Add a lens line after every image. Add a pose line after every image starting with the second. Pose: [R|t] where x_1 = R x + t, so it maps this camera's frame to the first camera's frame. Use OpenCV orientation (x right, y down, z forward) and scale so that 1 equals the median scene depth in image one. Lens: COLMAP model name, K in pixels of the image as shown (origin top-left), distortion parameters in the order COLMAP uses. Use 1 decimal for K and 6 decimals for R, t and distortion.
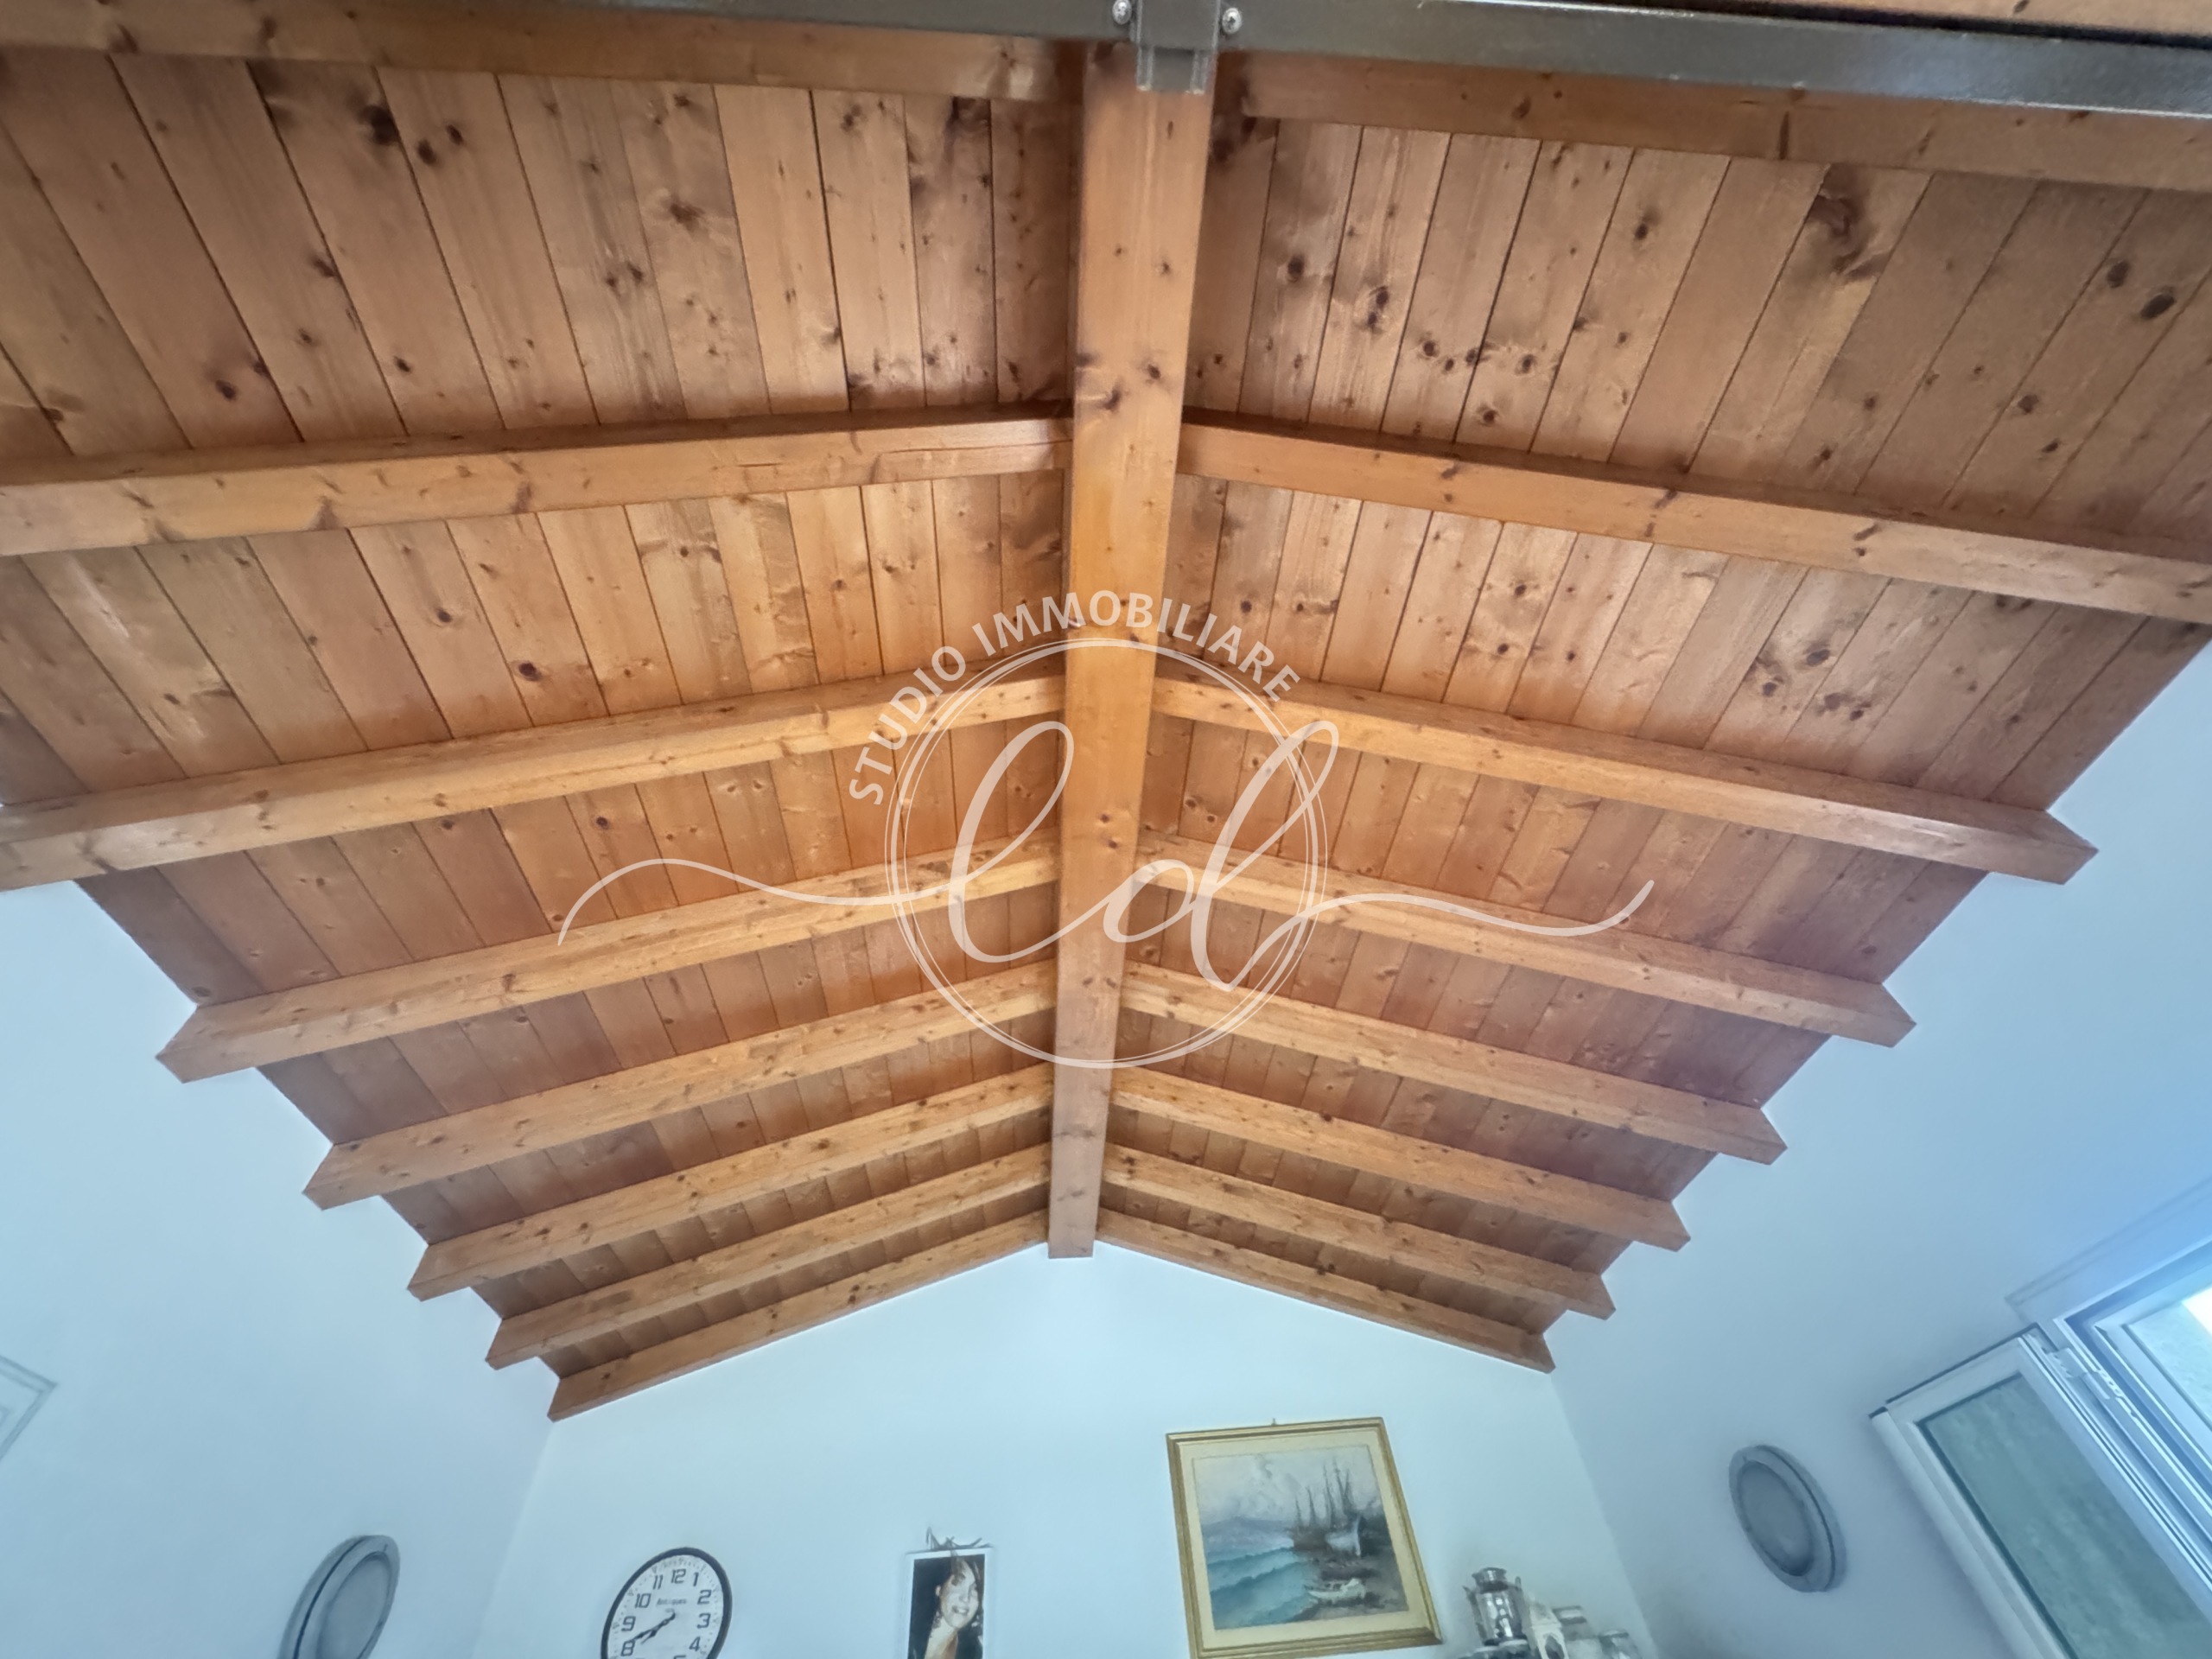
lens RADIAL K [[890.0, 0, 1104.9], [0, 890.0, 834.0], [0, 0, 1]] dist [-0.005110, 0.000983]
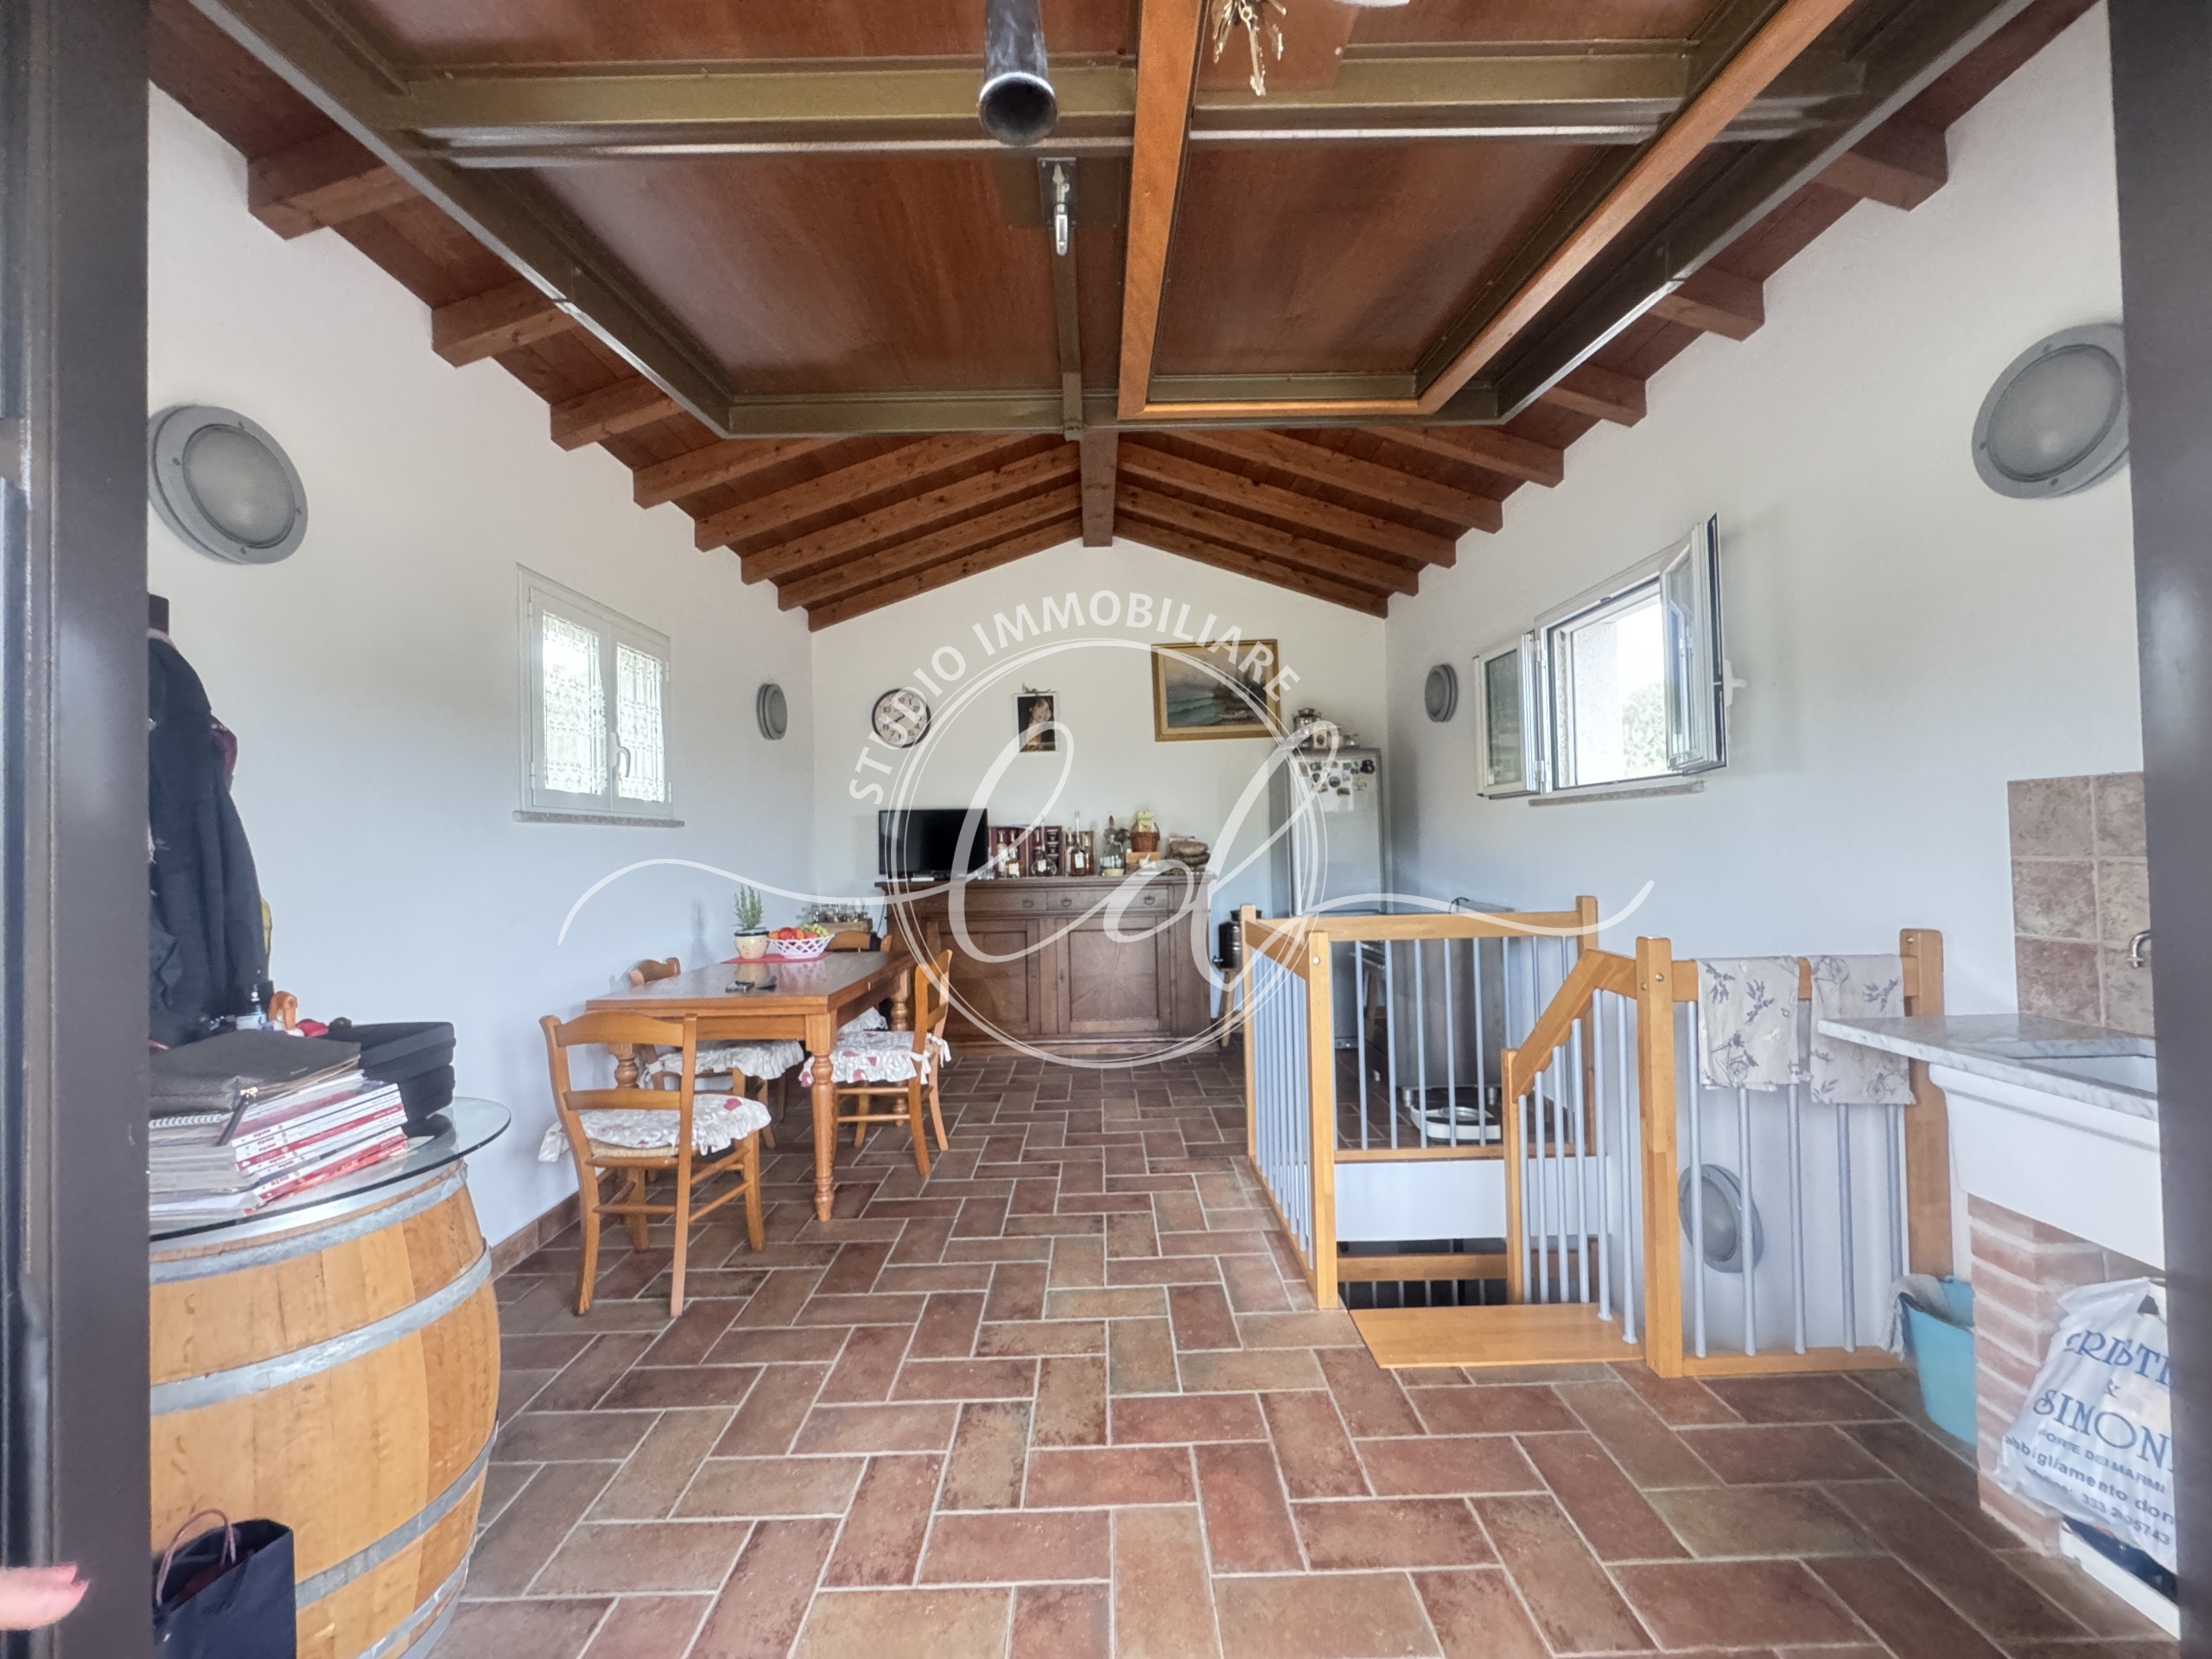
lens RADIAL K [[890.0, 0, 1107.1], [0, 890.0, 830.4], [0, 0, 1]] dist [-0.005110, 0.000983]
pose [[0.998574, 0.032353, -0.042456, 0.073214], [0.010307, 0.663536, 0.748073, -0.435789], [0.052373, -0.747444, 0.662257, -0.491410]]
